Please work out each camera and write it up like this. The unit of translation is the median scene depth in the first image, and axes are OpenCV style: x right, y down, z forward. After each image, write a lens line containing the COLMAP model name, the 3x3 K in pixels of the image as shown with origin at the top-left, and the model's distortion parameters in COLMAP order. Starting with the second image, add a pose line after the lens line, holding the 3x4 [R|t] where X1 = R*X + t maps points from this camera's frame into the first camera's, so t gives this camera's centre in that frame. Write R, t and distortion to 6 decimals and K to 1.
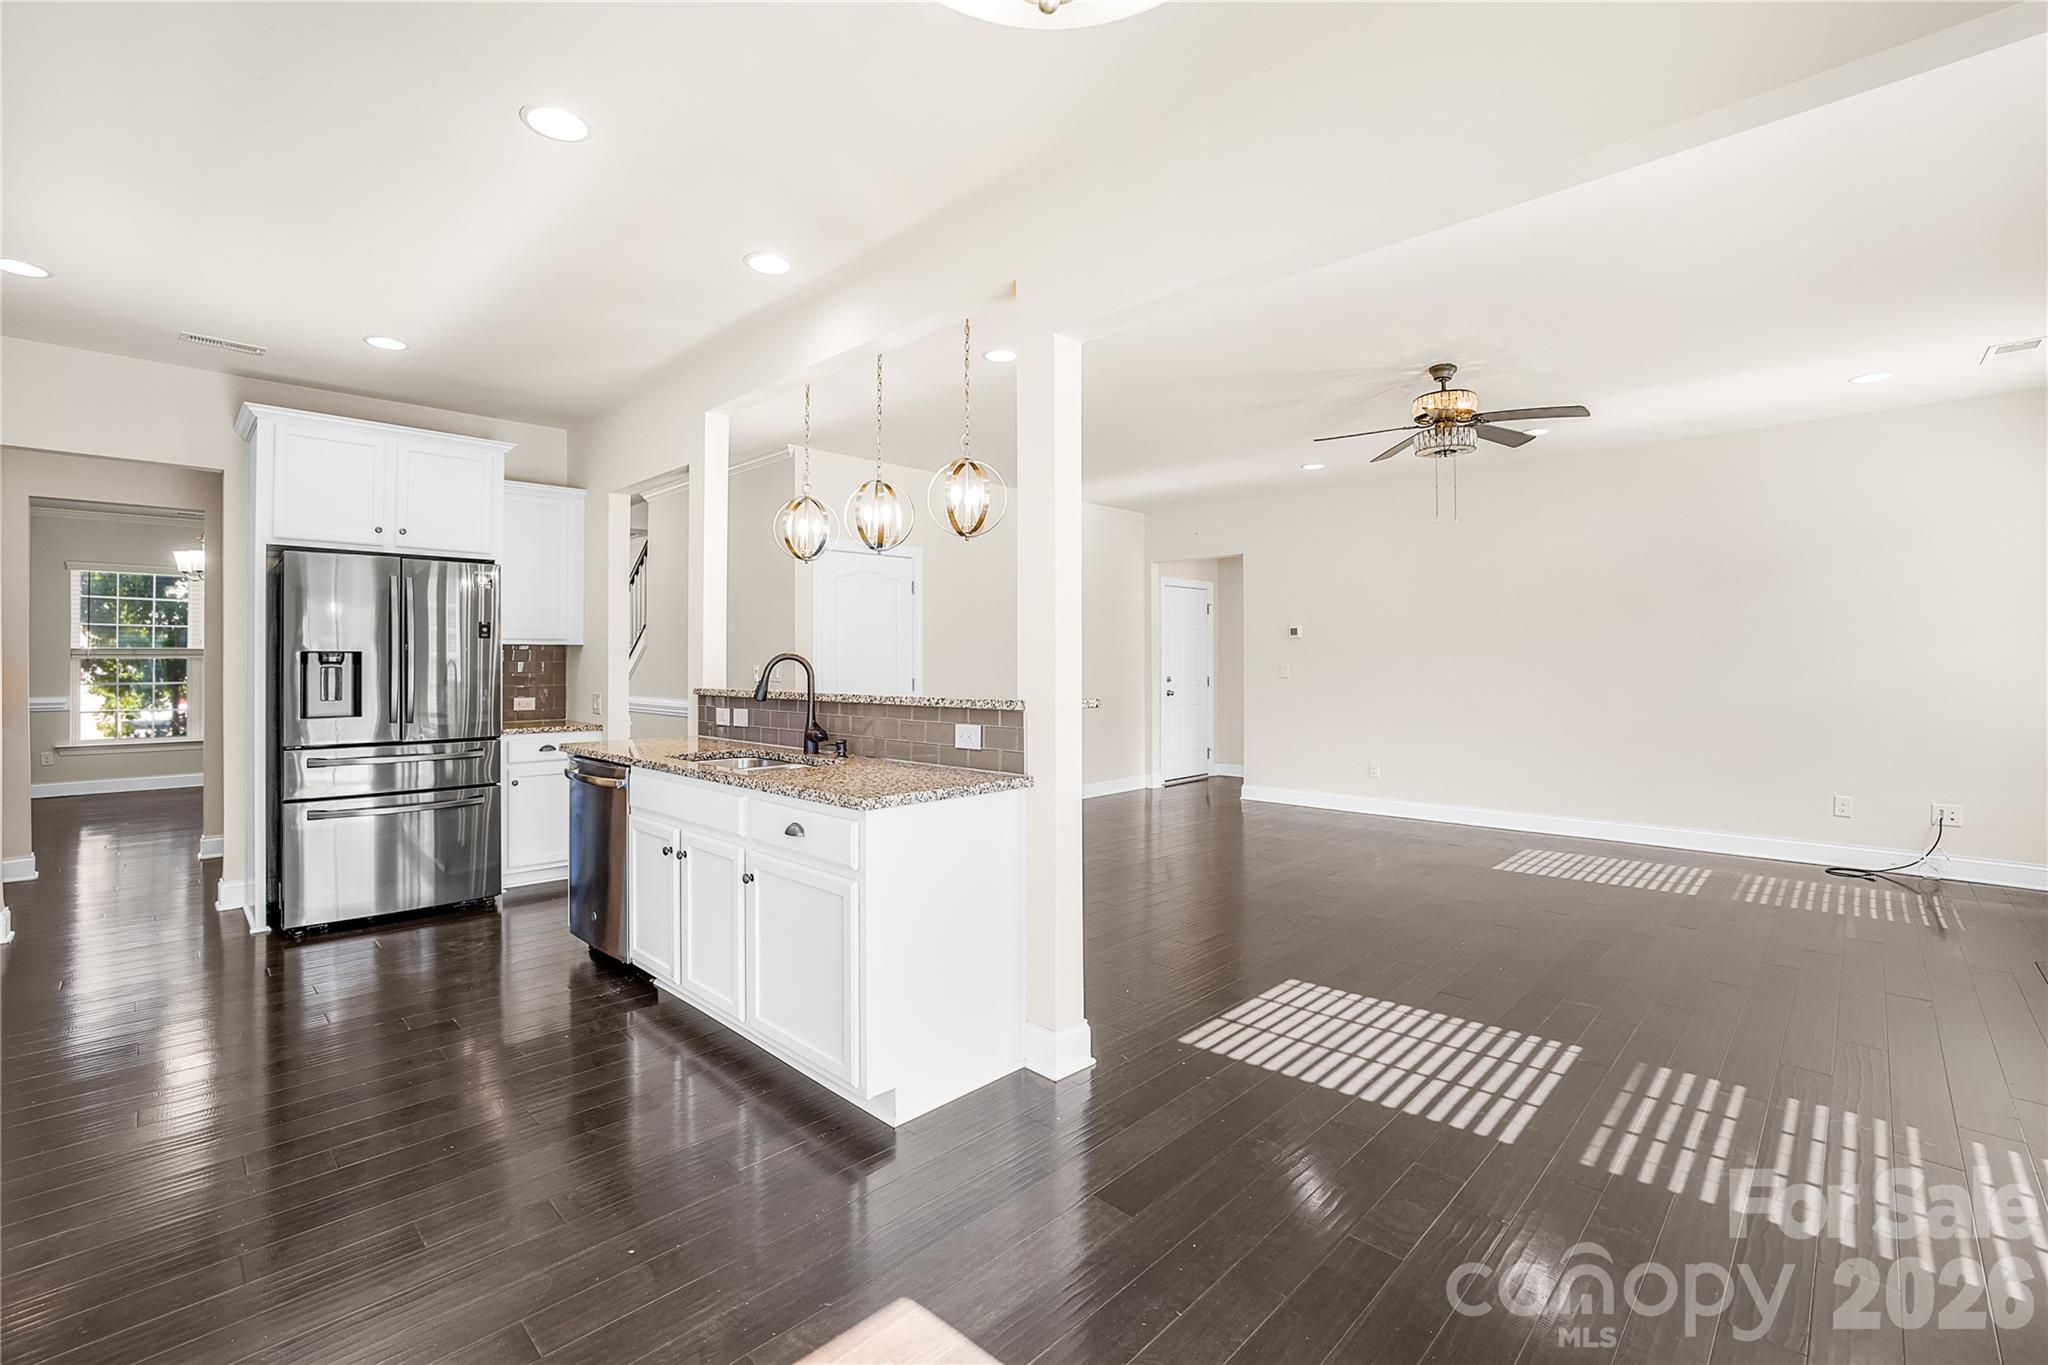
lens RADIAL K [[886.8, 0, 1034.0], [0, 886.8, 662.4], [0, 0, 1]] dist [-0.000194, 0.000148]
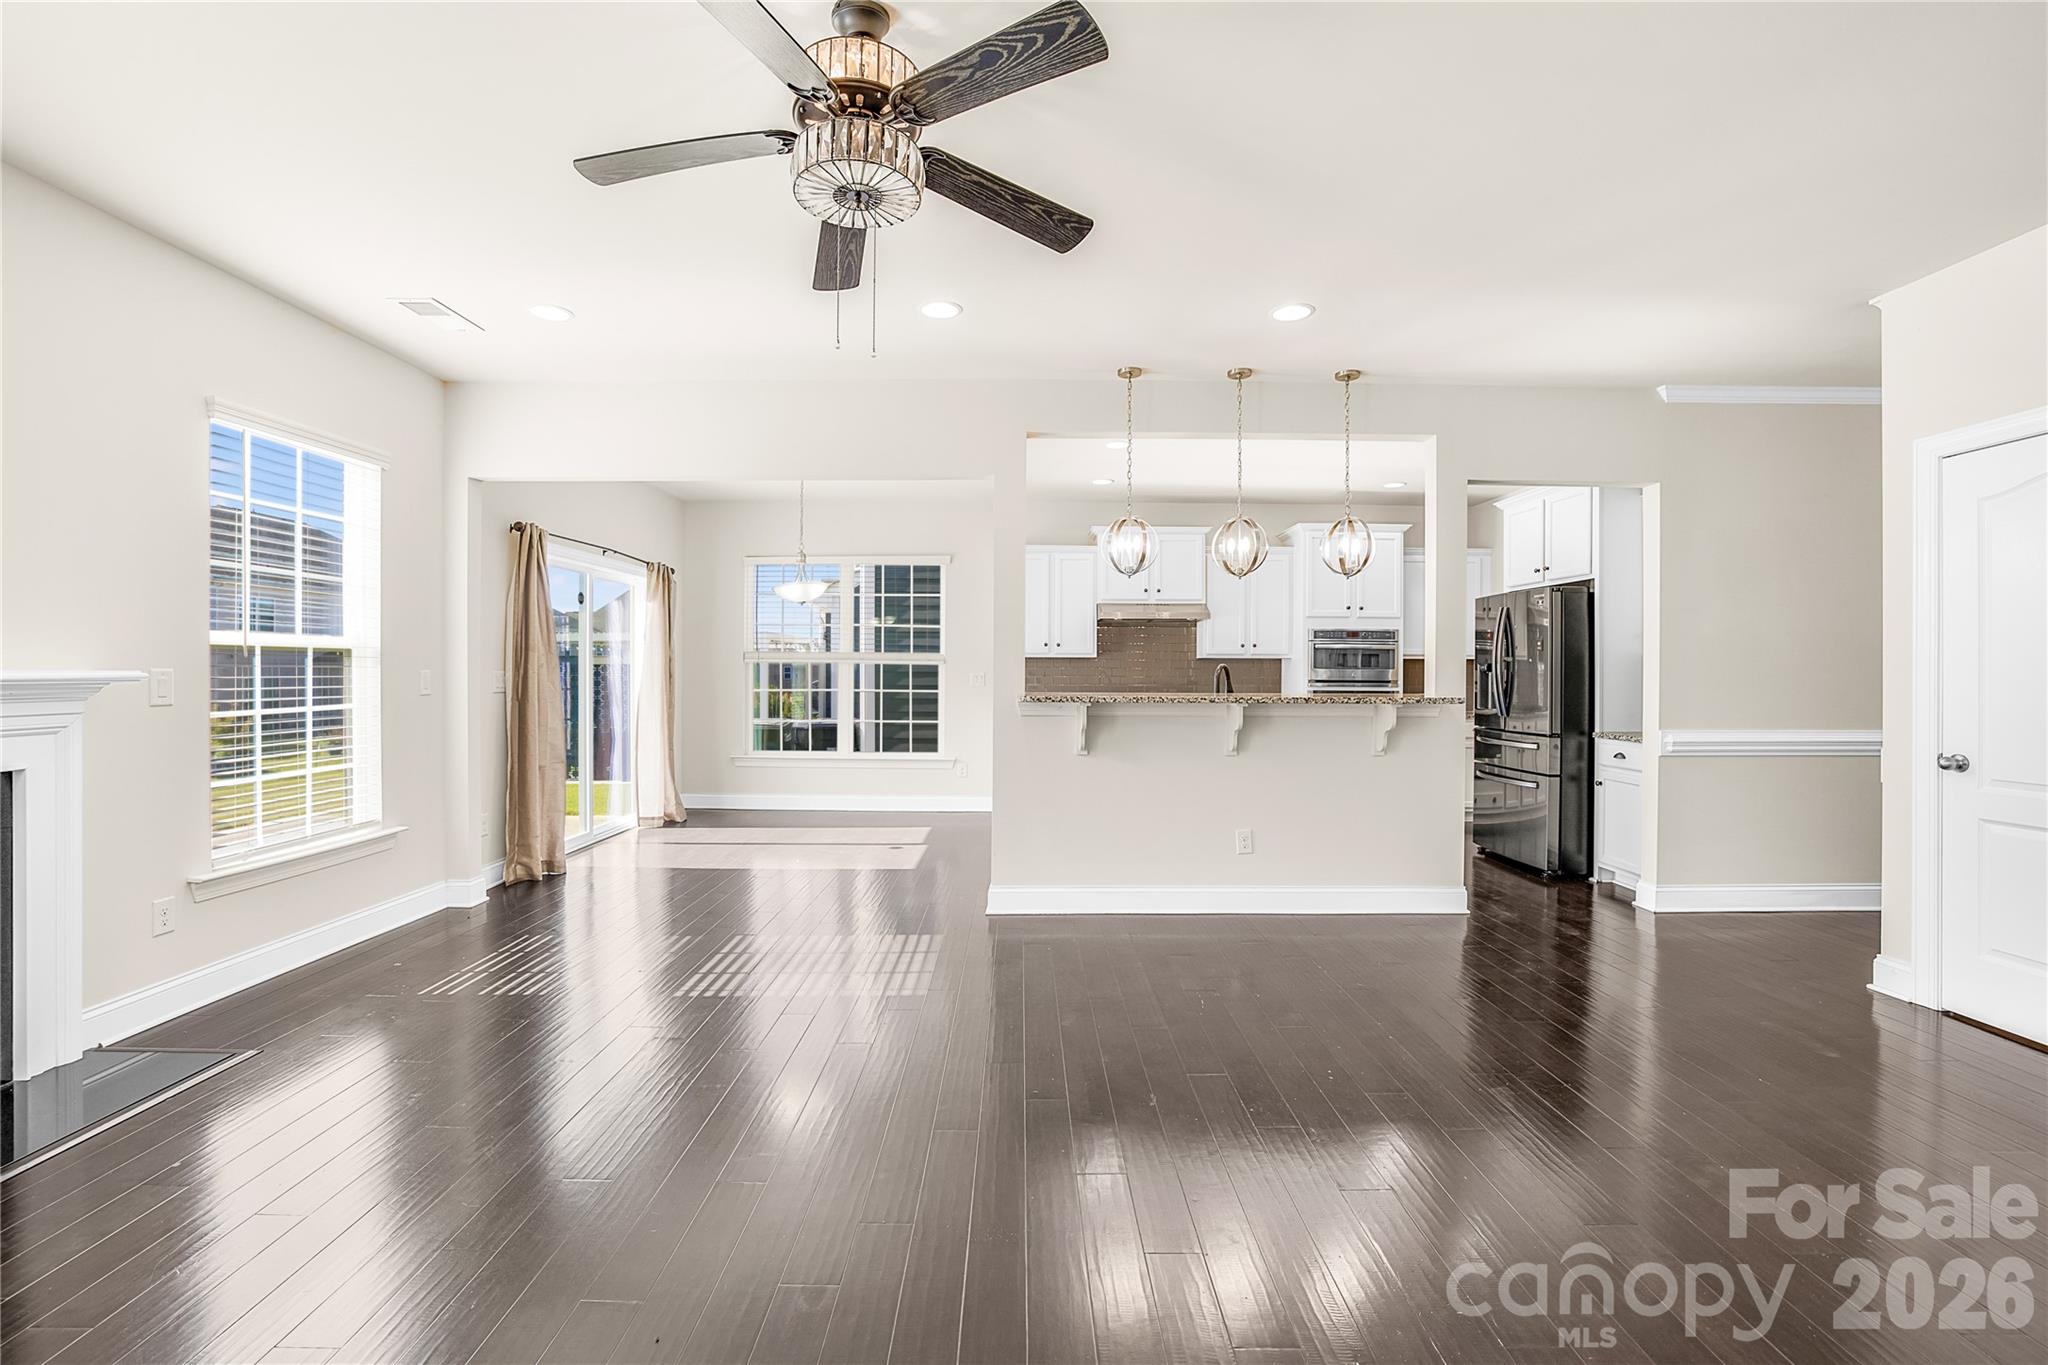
lens RADIAL K [[886.8, 0, 1034.0], [0, 886.8, 662.4], [0, 0, 1]] dist [-0.000194, 0.000148]
pose [[-0.709468, -0.004768, -0.704721, 0.800435], [-0.000087, 0.999978, -0.006678, -0.003193], [0.704737, -0.004676, -0.709453, 1.585008]]
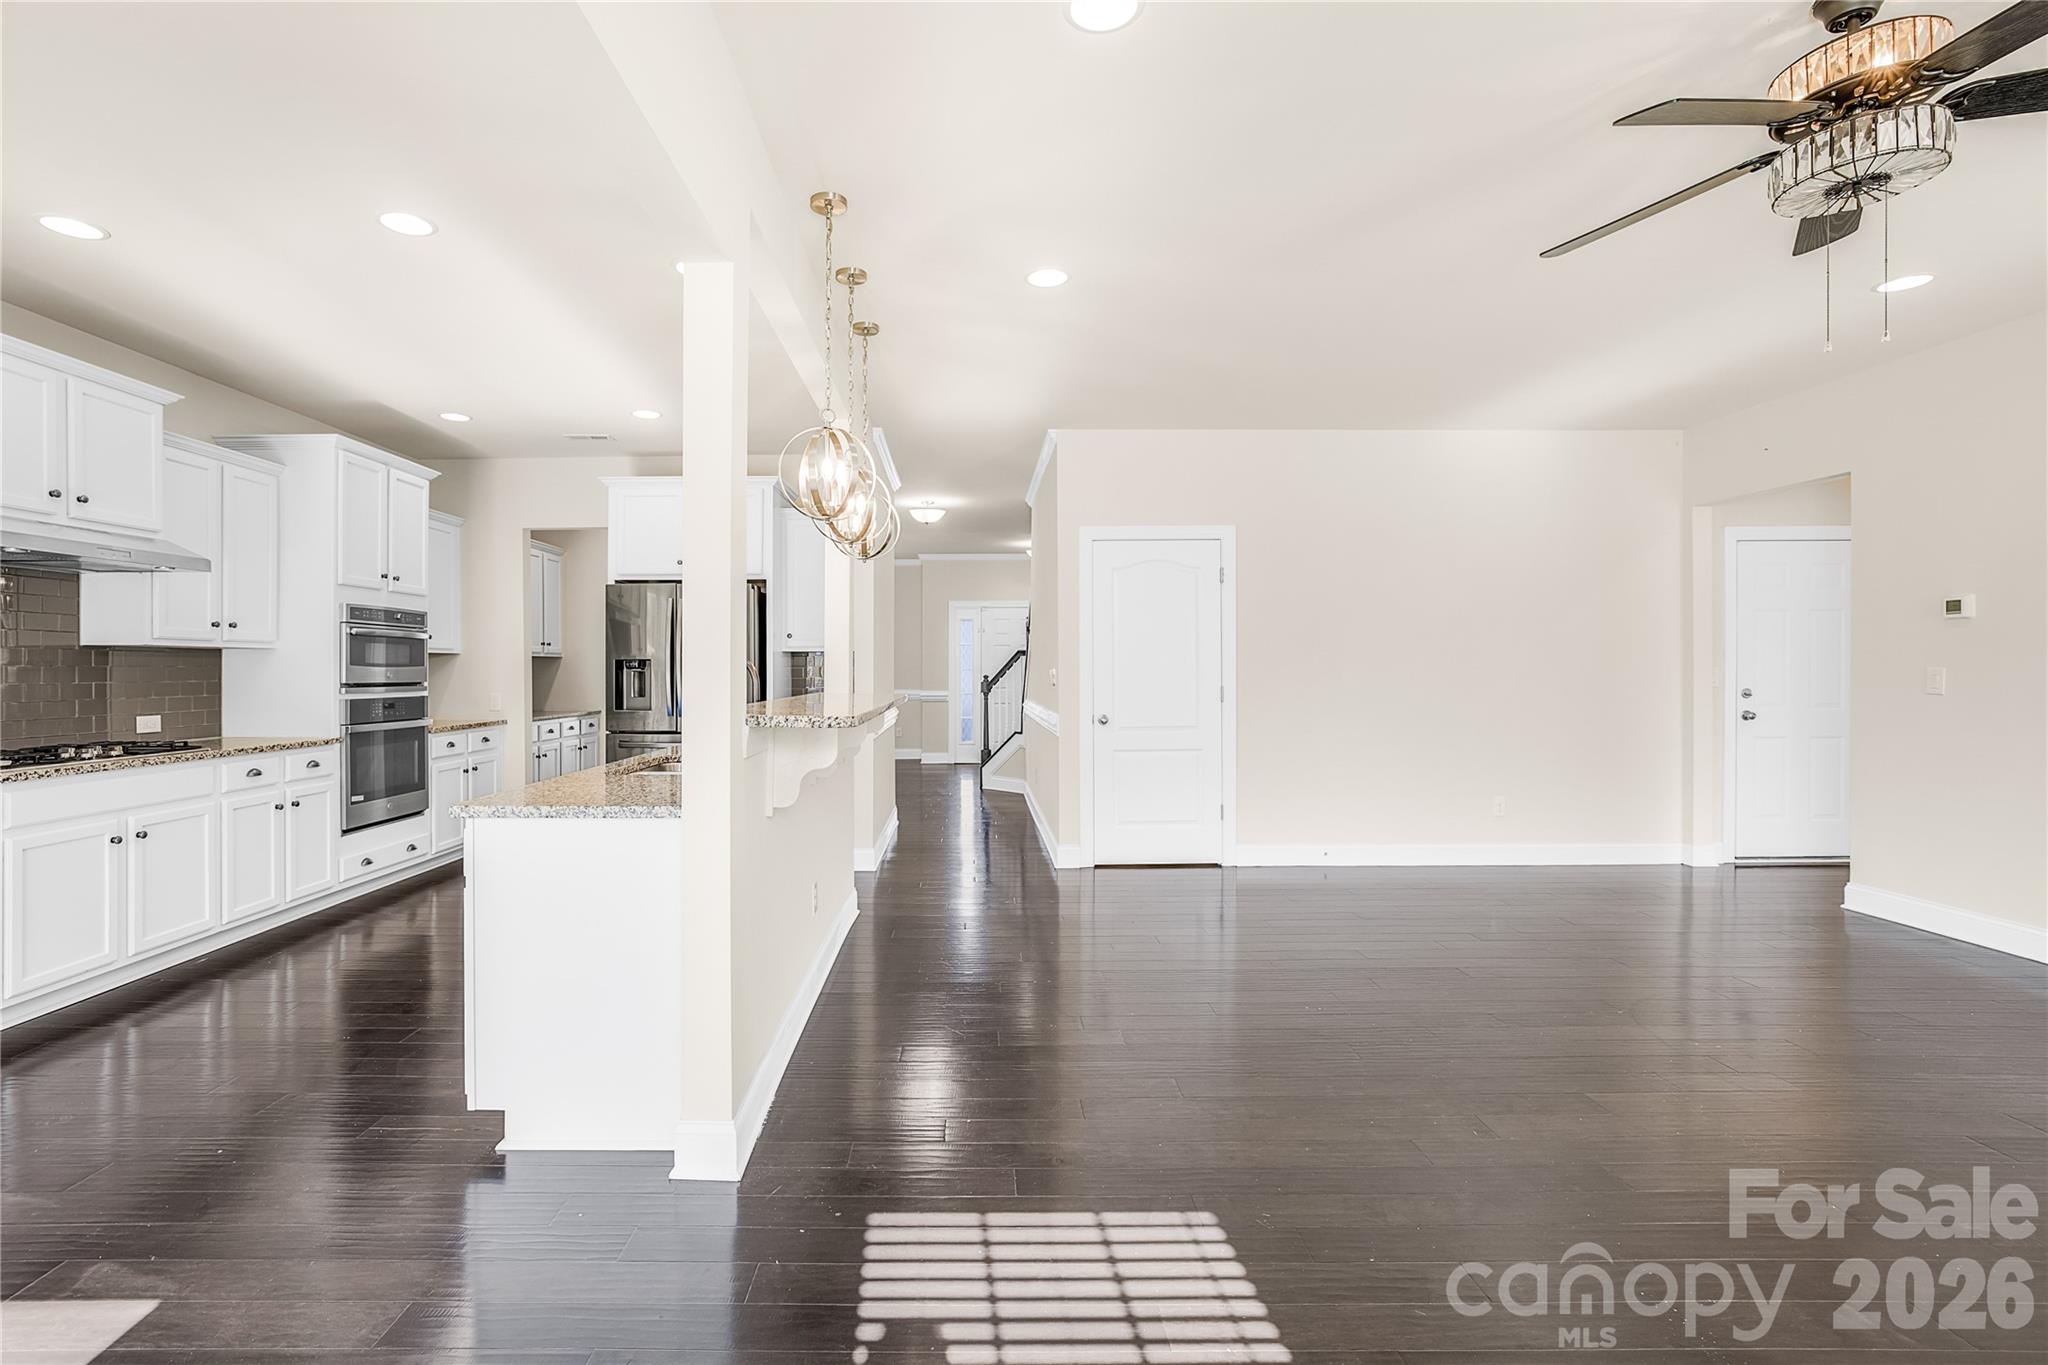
lens RADIAL K [[913.3, 0, 976.2], [0, 913.3, 684.7], [0, 0, 1]] dist [-0.027622, 0.000169]
pose [[0.689946, 0.011463, -0.723770, 0.537921], [0.001611, 0.999848, 0.017371, 0.003719], [0.723859, -0.013151, 0.689823, 0.434481]]
